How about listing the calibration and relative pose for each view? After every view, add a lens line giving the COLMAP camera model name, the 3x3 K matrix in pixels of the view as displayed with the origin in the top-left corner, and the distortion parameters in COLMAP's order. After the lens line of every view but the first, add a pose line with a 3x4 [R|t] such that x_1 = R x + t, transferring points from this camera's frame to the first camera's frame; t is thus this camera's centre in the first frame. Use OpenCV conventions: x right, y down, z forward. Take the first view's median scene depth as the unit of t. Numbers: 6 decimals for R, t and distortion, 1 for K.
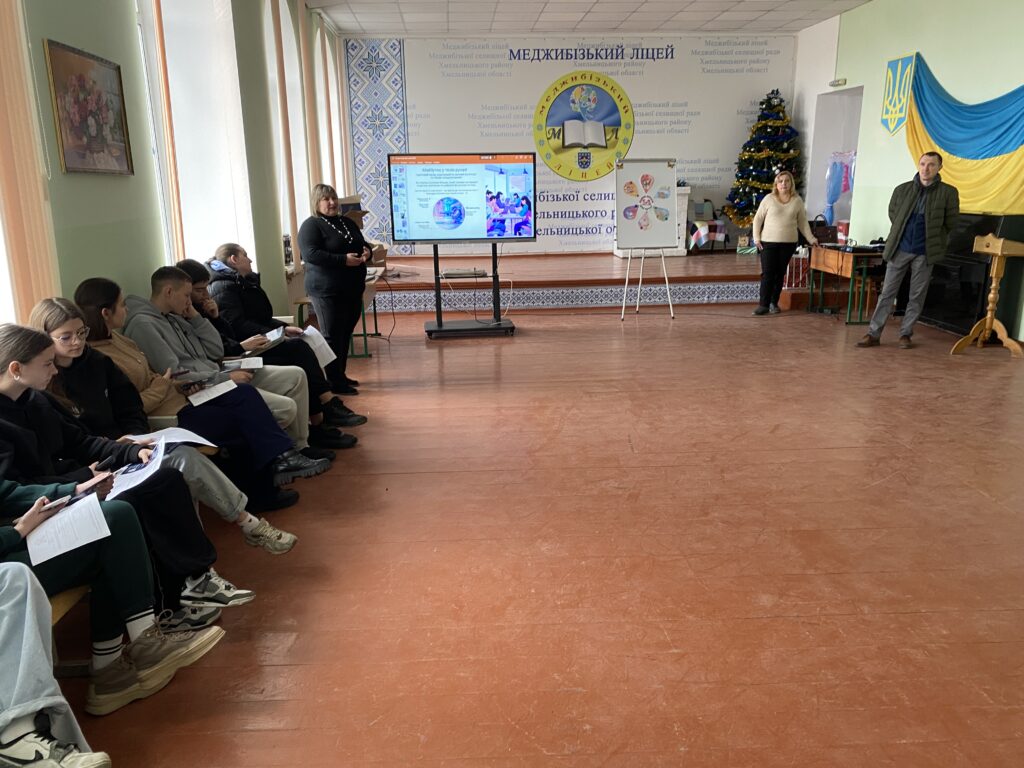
lens RADIAL K [[796.2, 0, 522.3], [0, 796.2, 405.0], [0, 0, 1]] dist [0.012849, -0.020941]
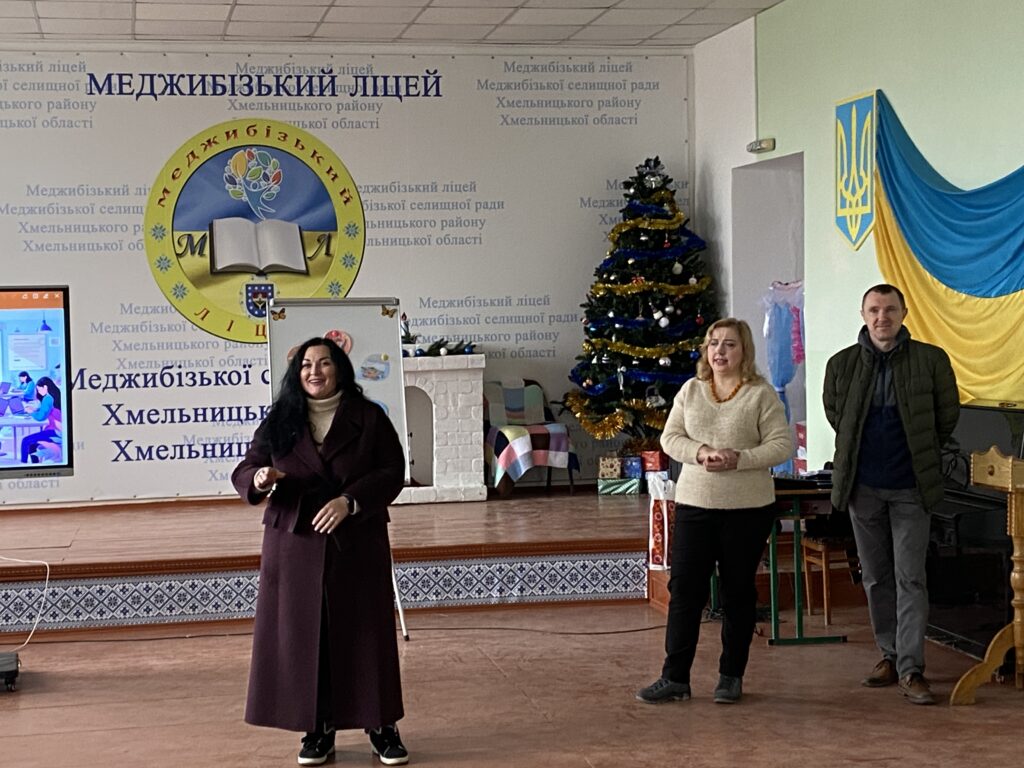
lens RADIAL K [[1840.6, 0, 502.0], [0, 1840.6, 381.5], [0, 0, 1]] dist [0.144997, 0.000000]
pose [[0.993769, -0.008898, 0.111099, 0.124517], [0.036251, 0.968413, -0.246703, 0.008282], [-0.105395, 0.249193, 0.962702, -0.036808]]
